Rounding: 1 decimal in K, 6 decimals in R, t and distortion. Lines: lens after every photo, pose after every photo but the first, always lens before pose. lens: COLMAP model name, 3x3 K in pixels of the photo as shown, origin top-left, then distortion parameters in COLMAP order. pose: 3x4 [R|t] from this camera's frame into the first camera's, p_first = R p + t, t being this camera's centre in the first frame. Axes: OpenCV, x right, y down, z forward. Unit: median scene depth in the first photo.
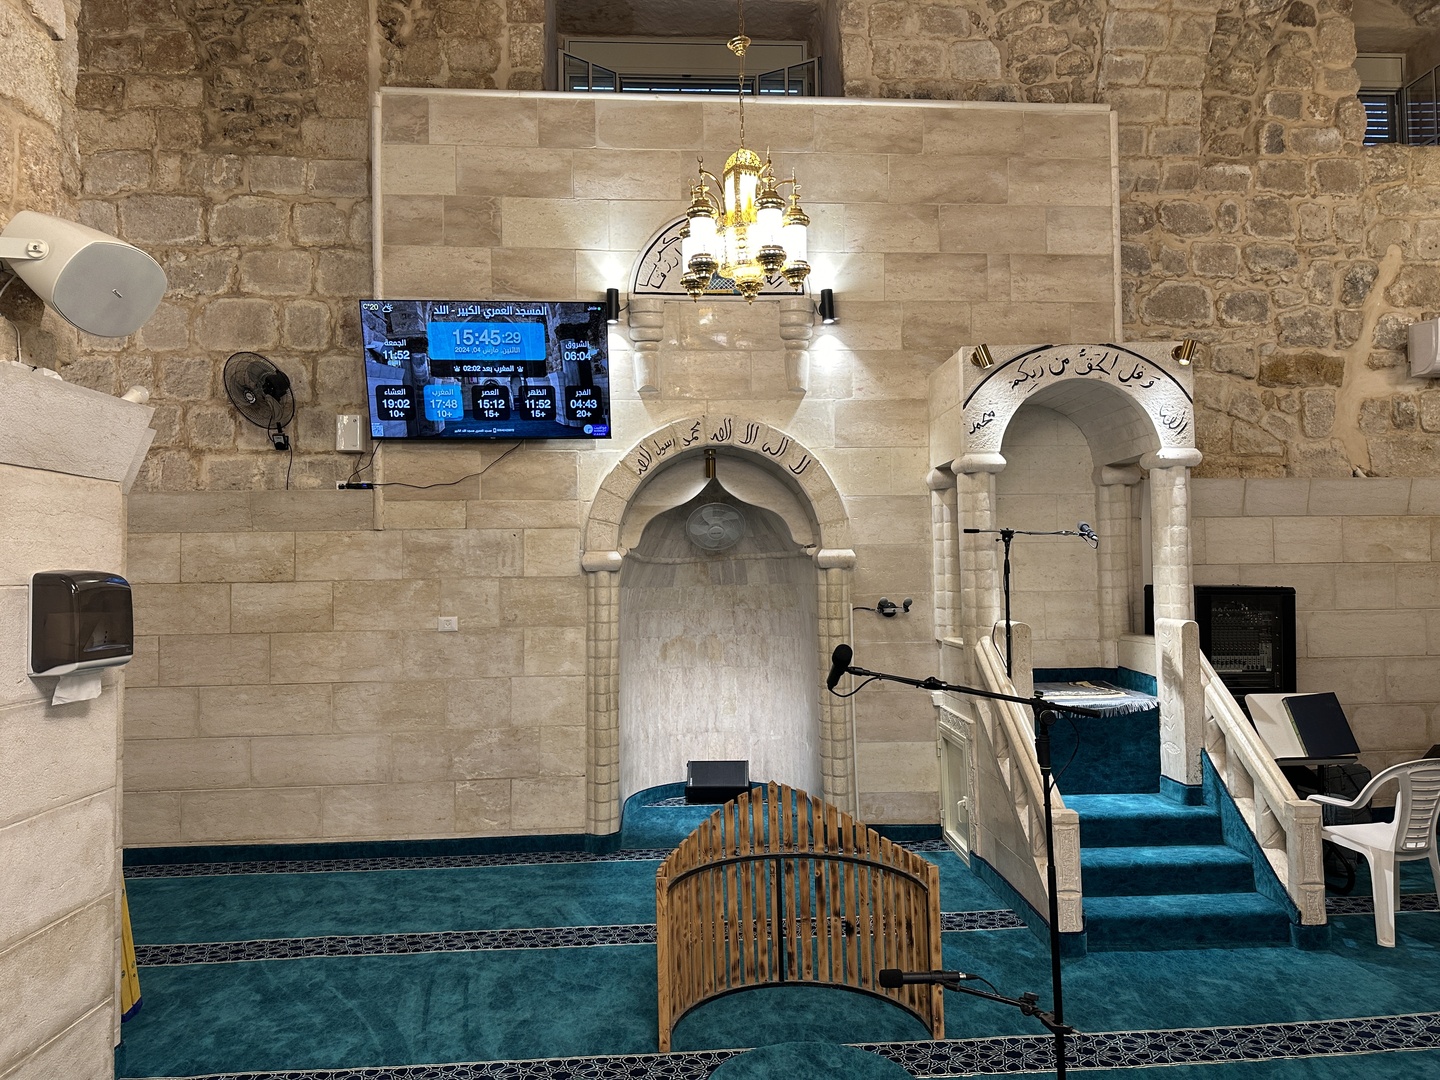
lens RADIAL K [[993.2, 0, 720.0], [0, 993.2, 540.0], [0, 0, 1]] dist [0.027628, -0.001984]
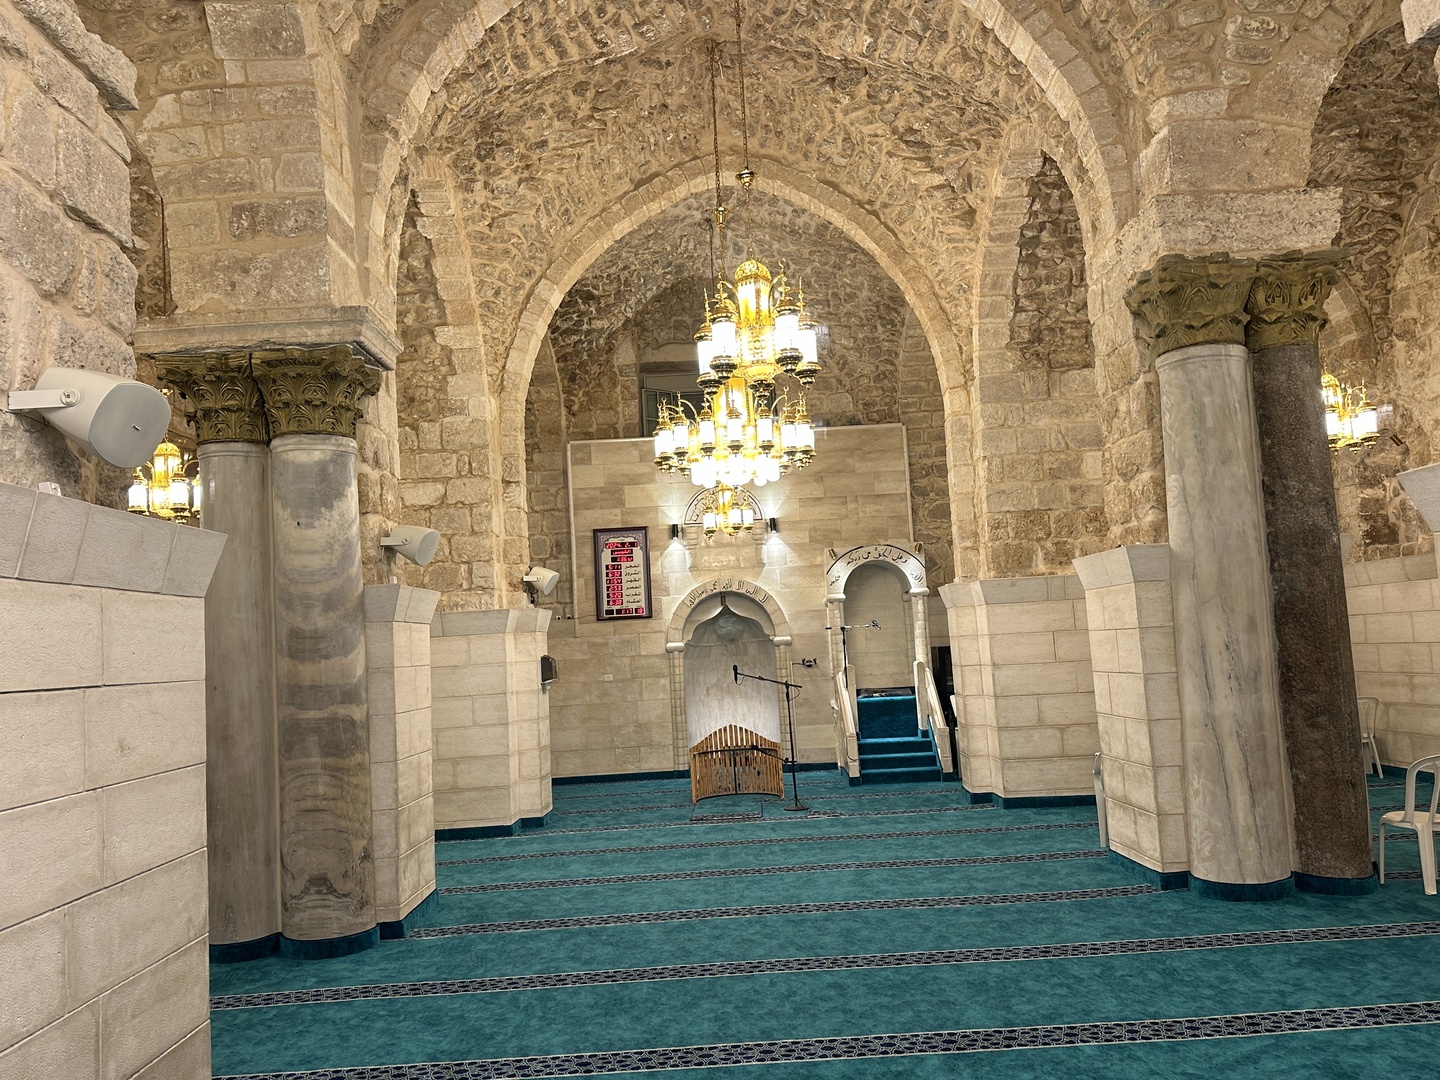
lens RADIAL K [[1184.2, 0, 720.0], [0, 1184.2, 540.0], [0, 0, 1]] dist [0.066990, -0.000369]
pose [[0.996982, -0.049024, -0.060204, 0.147870], [0.045312, 0.997075, -0.061547, -0.047874], [0.063045, 0.058634, 0.996287, -1.608309]]
